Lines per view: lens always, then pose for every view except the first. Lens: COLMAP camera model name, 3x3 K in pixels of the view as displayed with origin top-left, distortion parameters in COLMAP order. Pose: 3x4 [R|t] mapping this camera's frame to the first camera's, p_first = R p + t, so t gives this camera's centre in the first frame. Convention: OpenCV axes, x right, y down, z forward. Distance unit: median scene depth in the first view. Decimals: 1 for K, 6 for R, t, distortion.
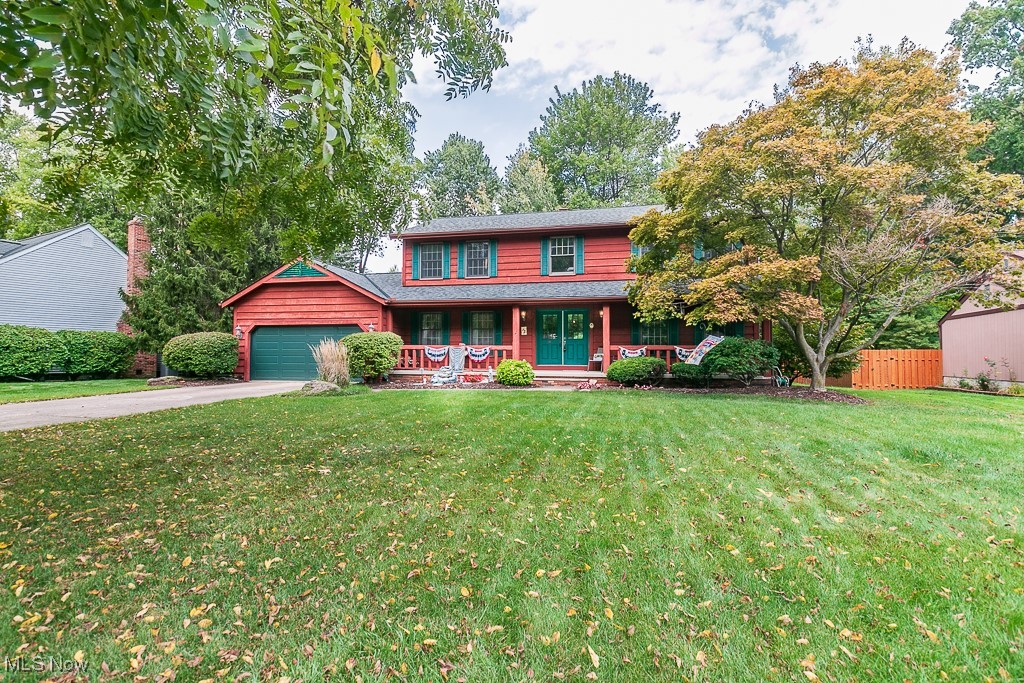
lens RADIAL K [[471.1, 0, 551.2], [0, 471.1, 361.9], [0, 0, 1]] dist [-0.013971, -0.005217]
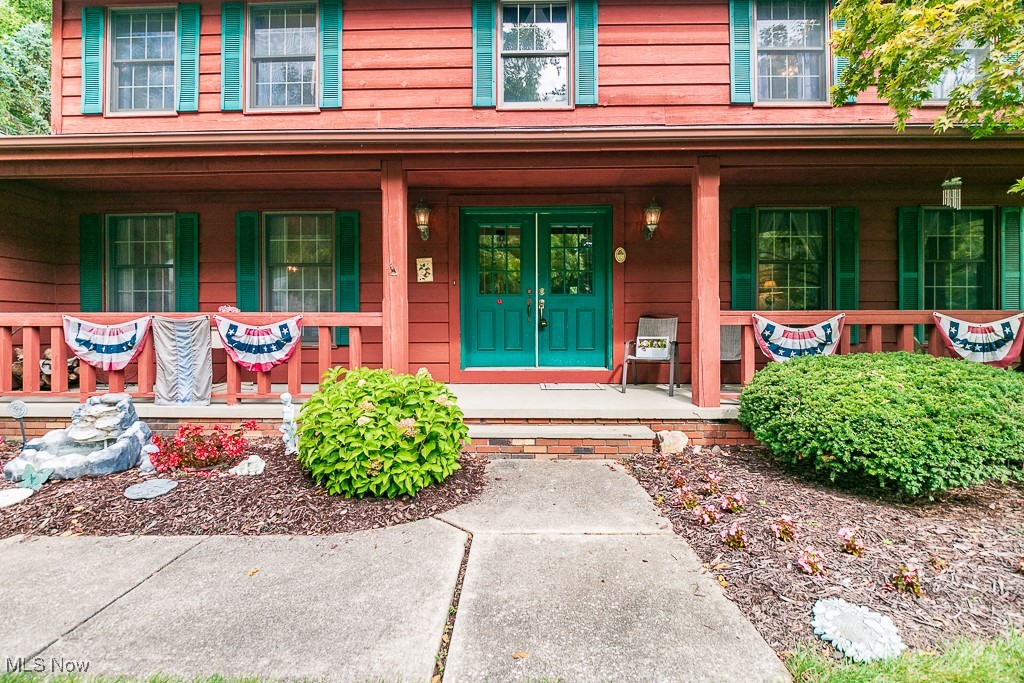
lens RADIAL K [[471.1, 0, 544.1], [0, 471.1, 331.3], [0, 0, 1]] dist [-0.013971, -0.005217]
pose [[0.983778, -0.010720, 0.179067, -0.035070], [0.009924, 0.999936, 0.005343, -0.022534], [-0.179113, -0.003479, 0.983822, 0.667817]]
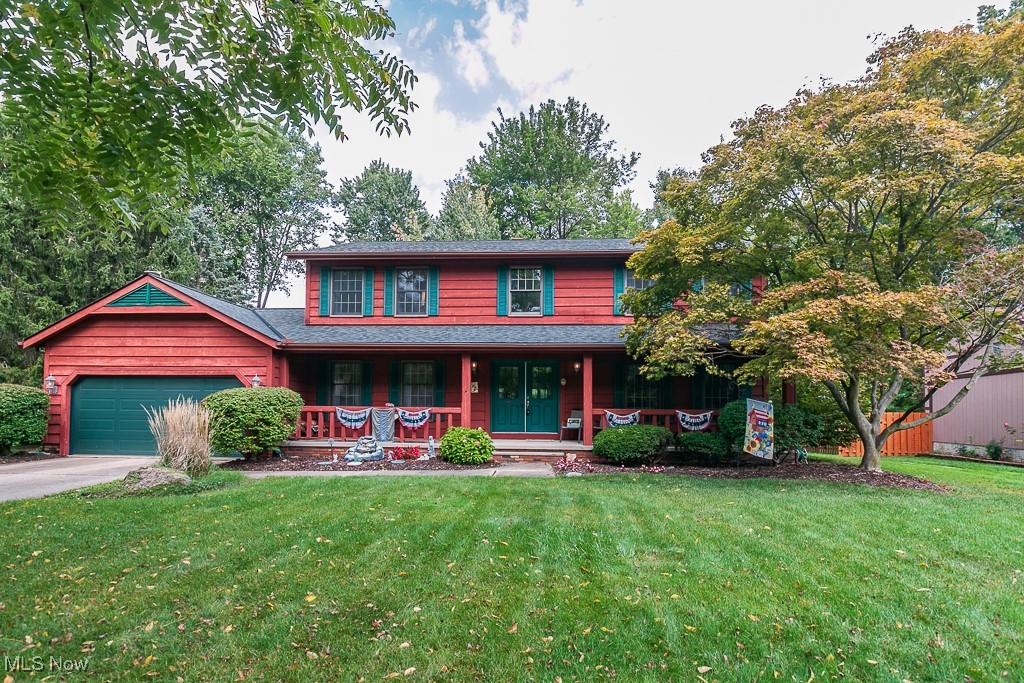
lens RADIAL K [[471.1, 0, 550.4], [0, 471.1, 409.1], [0, 0, 1]] dist [-0.013971, -0.005217]
pose [[0.987619, 0.004597, 0.156805, -0.057335], [-0.002282, 0.999886, -0.014938, -0.020723], [-0.156856, 0.014395, 0.987517, 0.236640]]
